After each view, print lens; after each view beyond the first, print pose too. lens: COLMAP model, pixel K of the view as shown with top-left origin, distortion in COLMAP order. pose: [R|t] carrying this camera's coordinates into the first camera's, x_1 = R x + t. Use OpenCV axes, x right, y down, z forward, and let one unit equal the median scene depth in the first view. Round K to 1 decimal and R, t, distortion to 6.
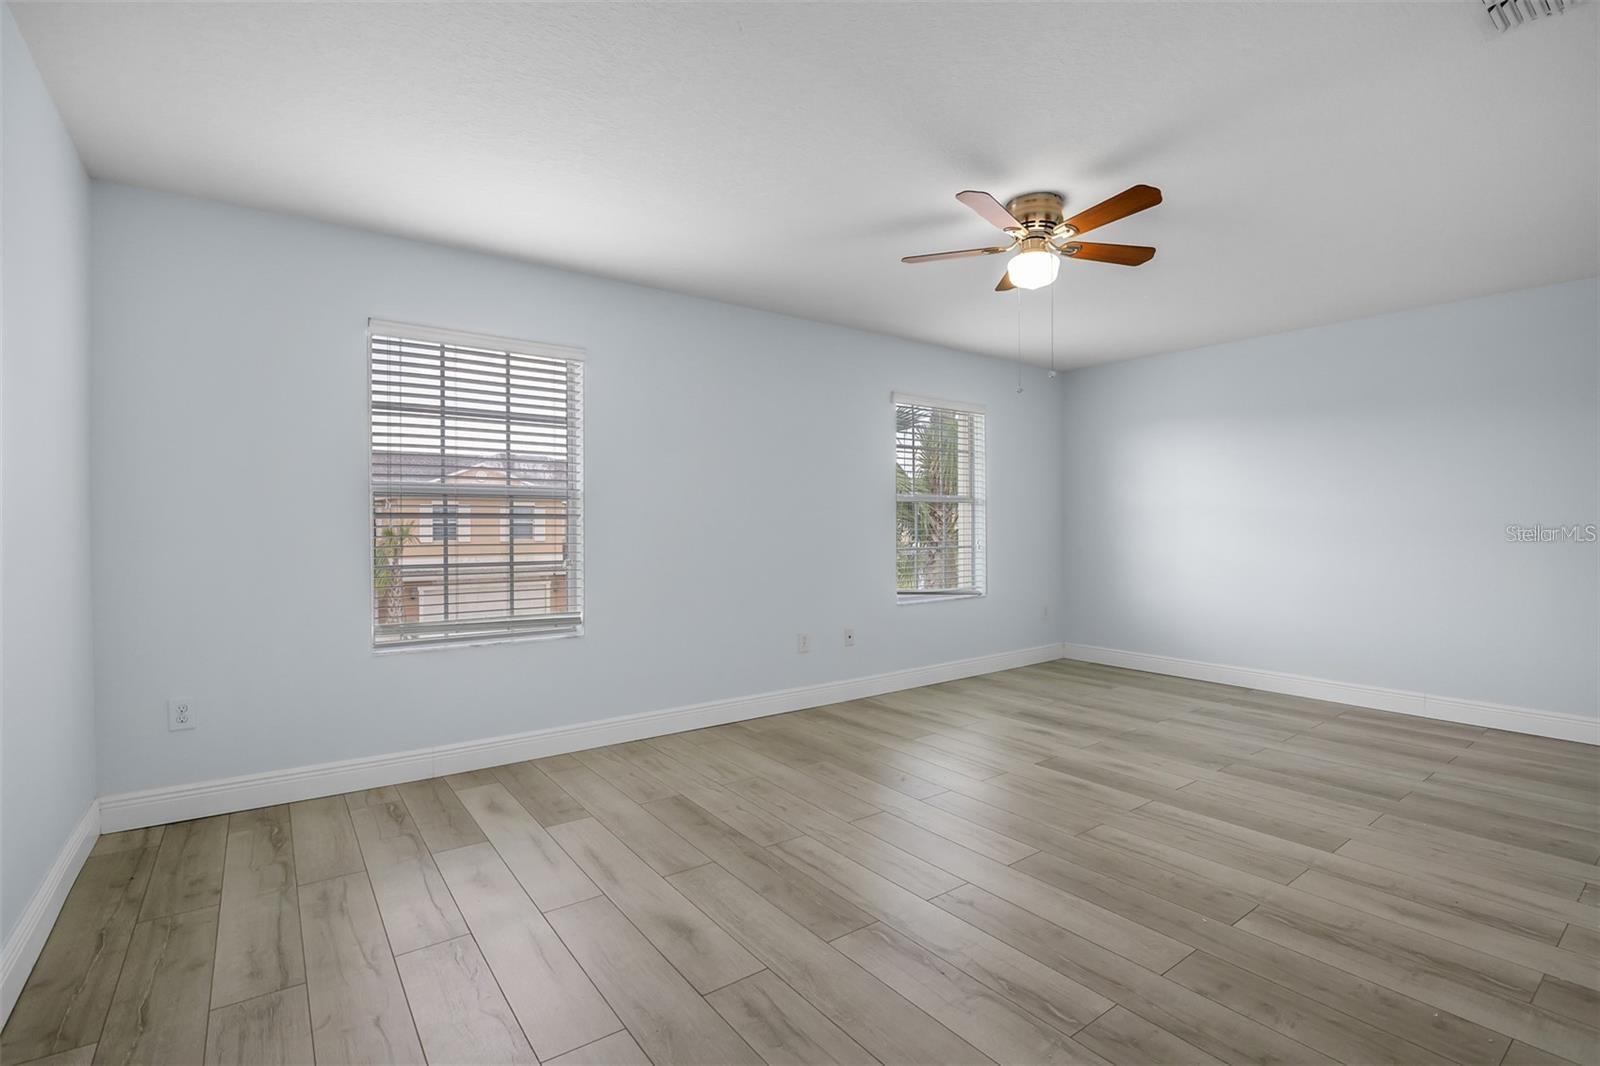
lens RADIAL K [[753.5, 0, 808.6], [0, 753.5, 521.9], [0, 0, 1]] dist [0.000114, 0.000423]
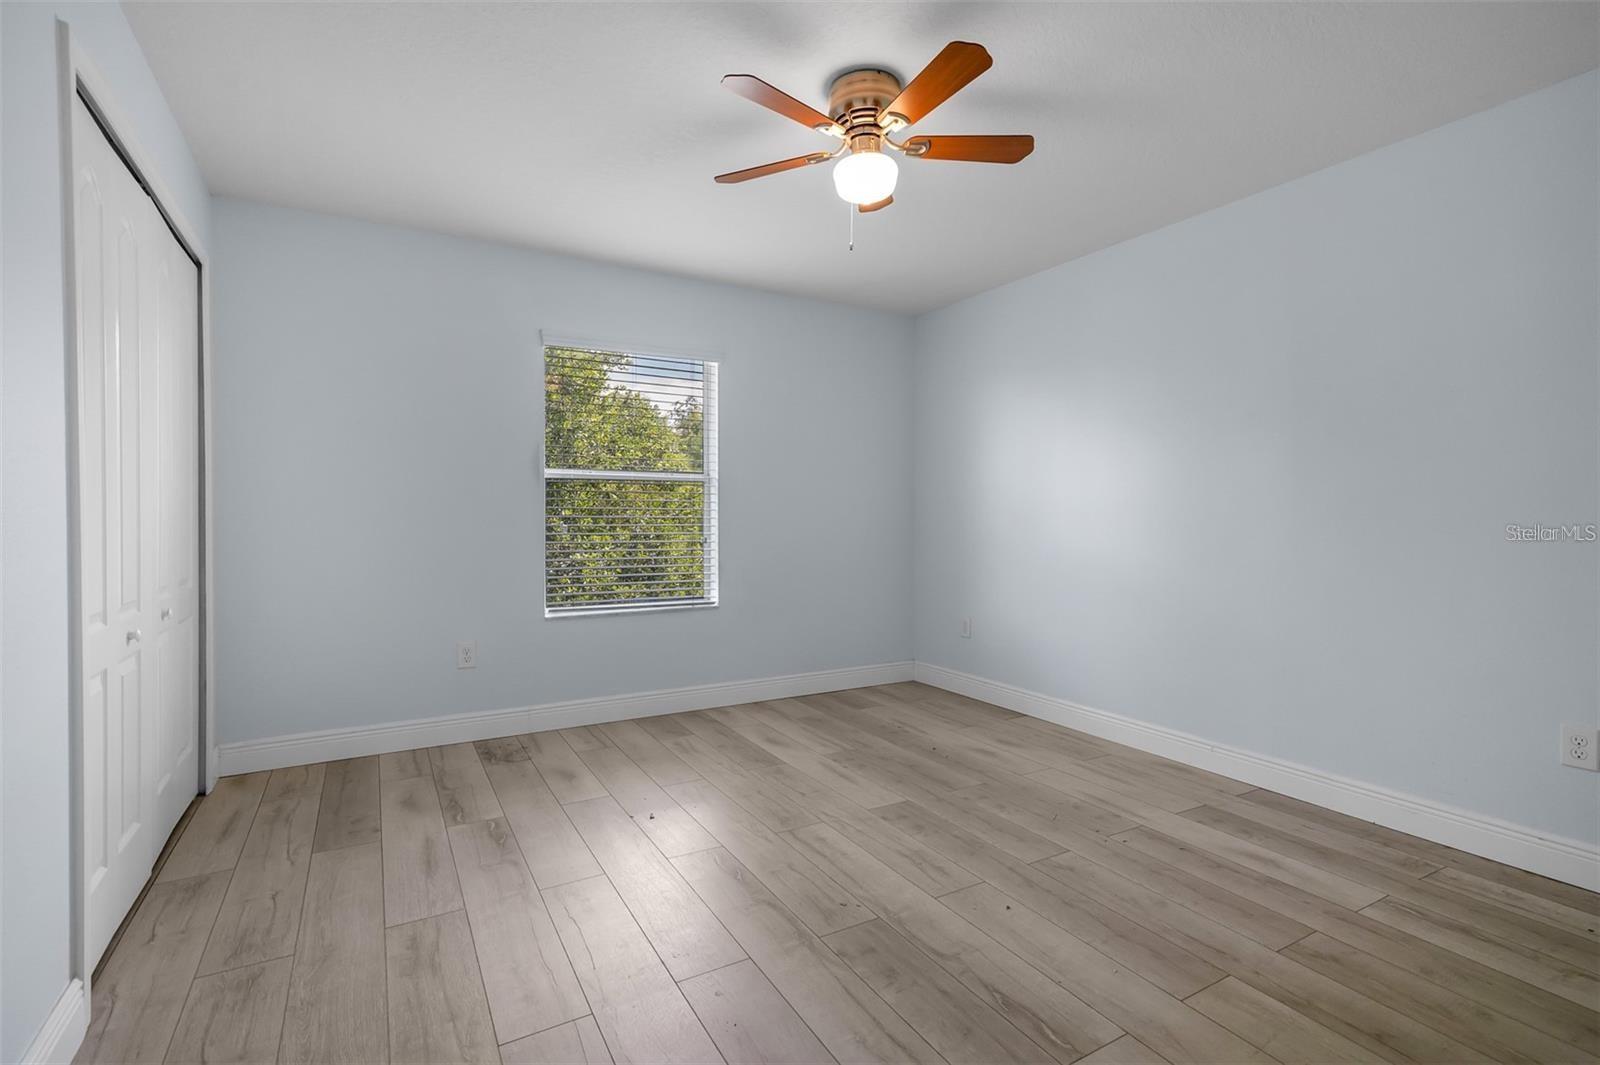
lens RADIAL K [[753.5, 0, 793.1], [0, 753.5, 531.7], [0, 0, 1]] dist [0.000114, 0.000423]
pose [[0.991436, -0.012547, -0.129993, 0.184547], [0.019001, 0.998641, 0.048527, -0.004797], [0.129208, -0.050581, 0.990327, 0.115549]]
